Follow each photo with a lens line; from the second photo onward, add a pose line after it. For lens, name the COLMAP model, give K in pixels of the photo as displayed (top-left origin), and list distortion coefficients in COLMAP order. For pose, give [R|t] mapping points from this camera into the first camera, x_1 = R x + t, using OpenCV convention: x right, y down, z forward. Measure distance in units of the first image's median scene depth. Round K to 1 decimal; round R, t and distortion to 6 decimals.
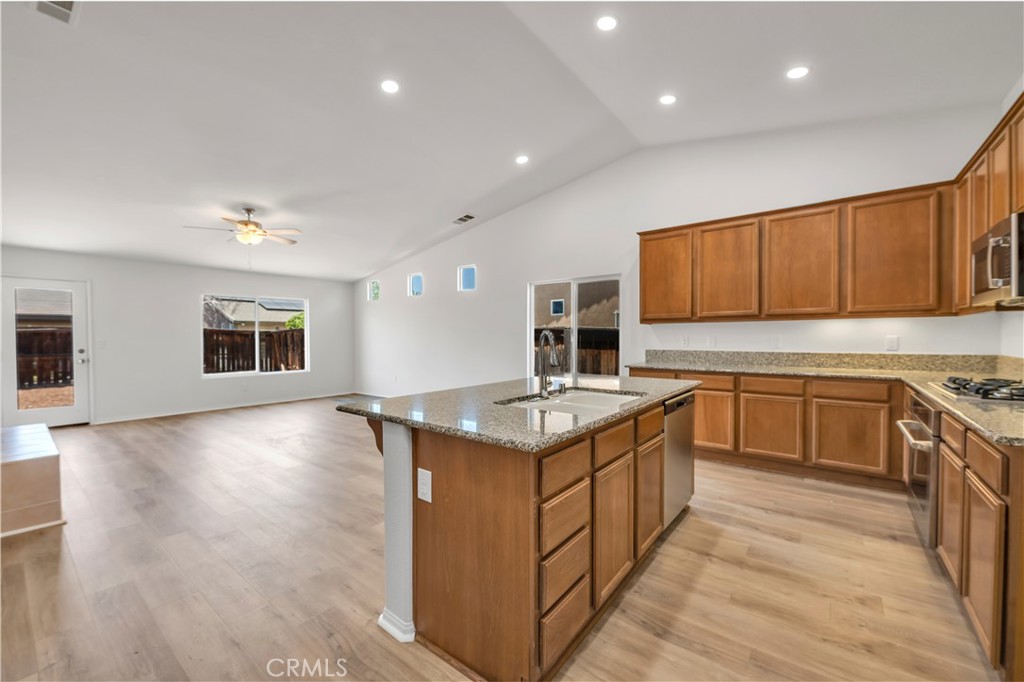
lens RADIAL K [[407.0, 0, 509.8], [0, 407.0, 341.4], [0, 0, 1]] dist [0.003575, 0.000051]
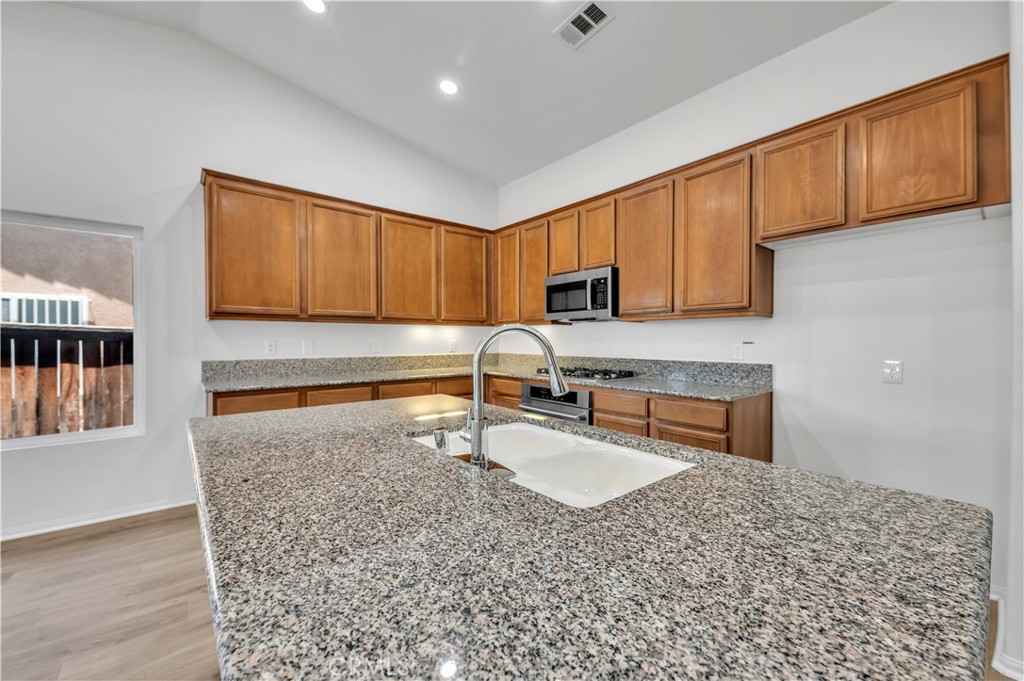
lens RADIAL K [[407.0, 0, 512.8], [0, 407.0, 343.3], [0, 0, 1]] dist [0.003575, 0.000051]
pose [[0.203469, -0.002012, 0.979079, -0.222977], [0.011139, 0.999938, -0.000260, -0.002040], [-0.979018, 0.010958, 0.203479, 0.505806]]
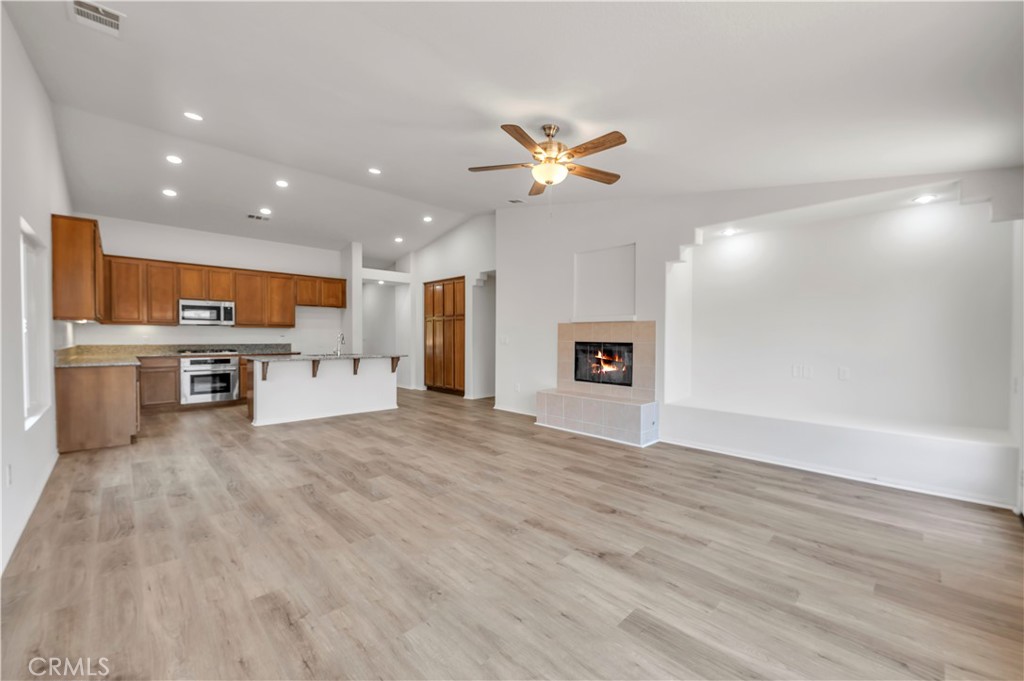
lens RADIAL K [[407.0, 0, 512.9], [0, 407.0, 340.6], [0, 0, 1]] dist [0.003575, 0.000051]
pose [[-0.991296, -0.001175, 0.131643, -0.924792], [0.001575, 0.999783, 0.020783, -0.020059], [-0.131639, 0.020809, -0.991079, 2.271115]]
